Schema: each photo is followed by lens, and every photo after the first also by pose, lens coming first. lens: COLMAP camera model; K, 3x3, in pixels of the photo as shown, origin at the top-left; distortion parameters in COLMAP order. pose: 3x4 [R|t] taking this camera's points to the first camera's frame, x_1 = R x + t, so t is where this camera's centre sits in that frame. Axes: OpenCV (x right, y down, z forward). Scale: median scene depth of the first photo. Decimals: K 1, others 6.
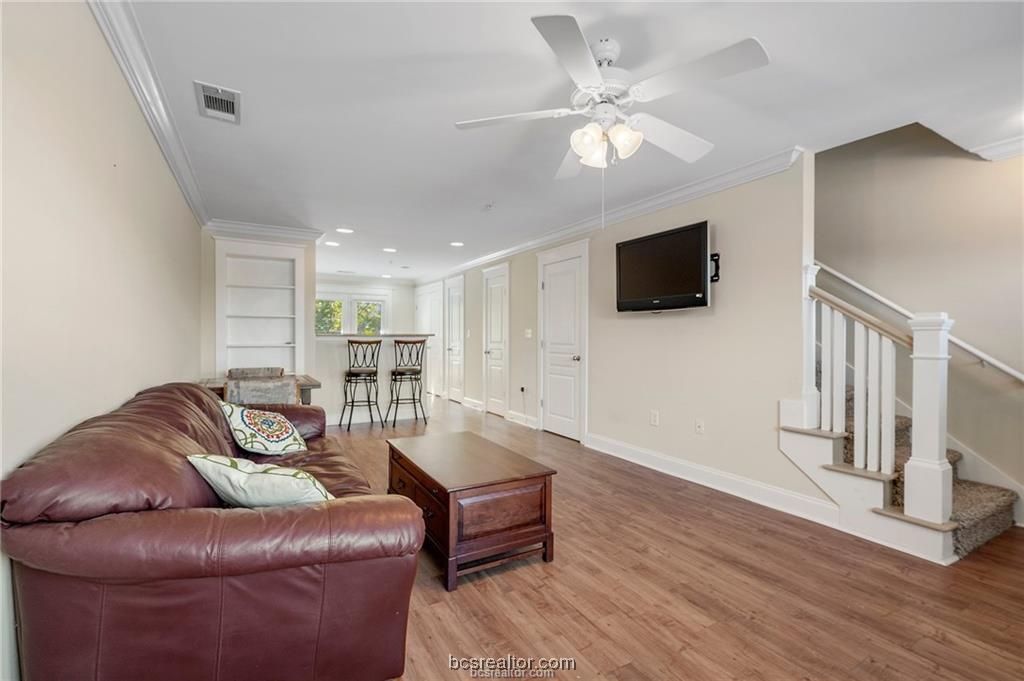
lens RADIAL K [[455.6, 0, 513.0], [0, 455.6, 339.2], [0, 0, 1]] dist [-0.002983, -0.000128]
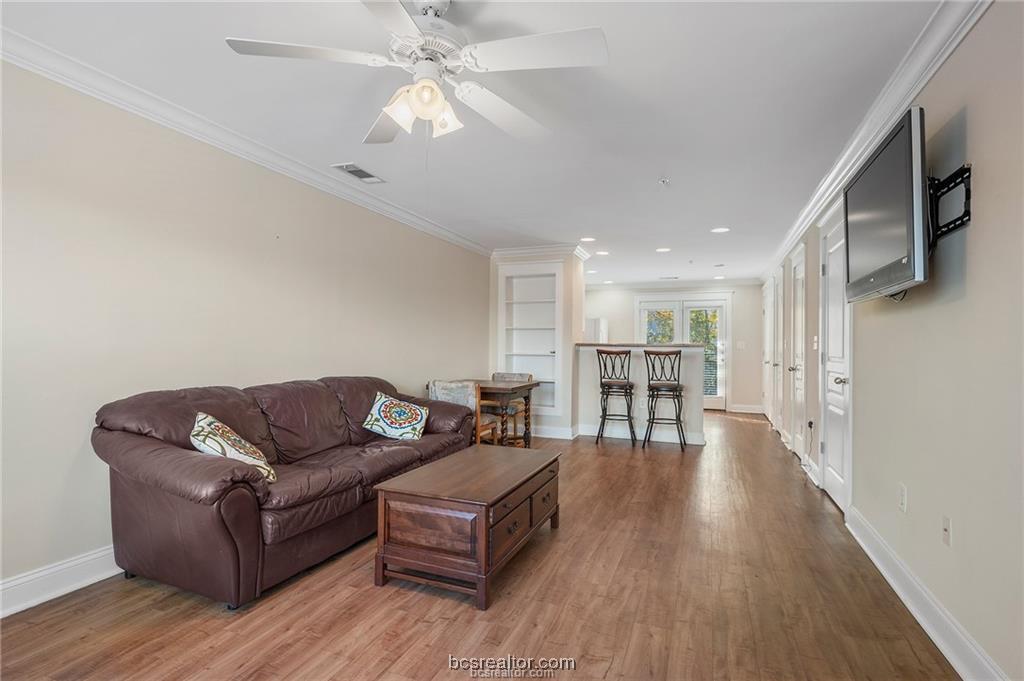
lens RADIAL K [[494.0, 0, 509.8], [0, 494.0, 341.3], [0, 0, 1]] dist [0.001421, -0.000203]
pose [[0.611806, -0.006102, -0.790984, 0.429173], [-0.012242, 0.999777, -0.017182, 0.004348], [0.790913, 0.020195, 0.611595, 0.242848]]
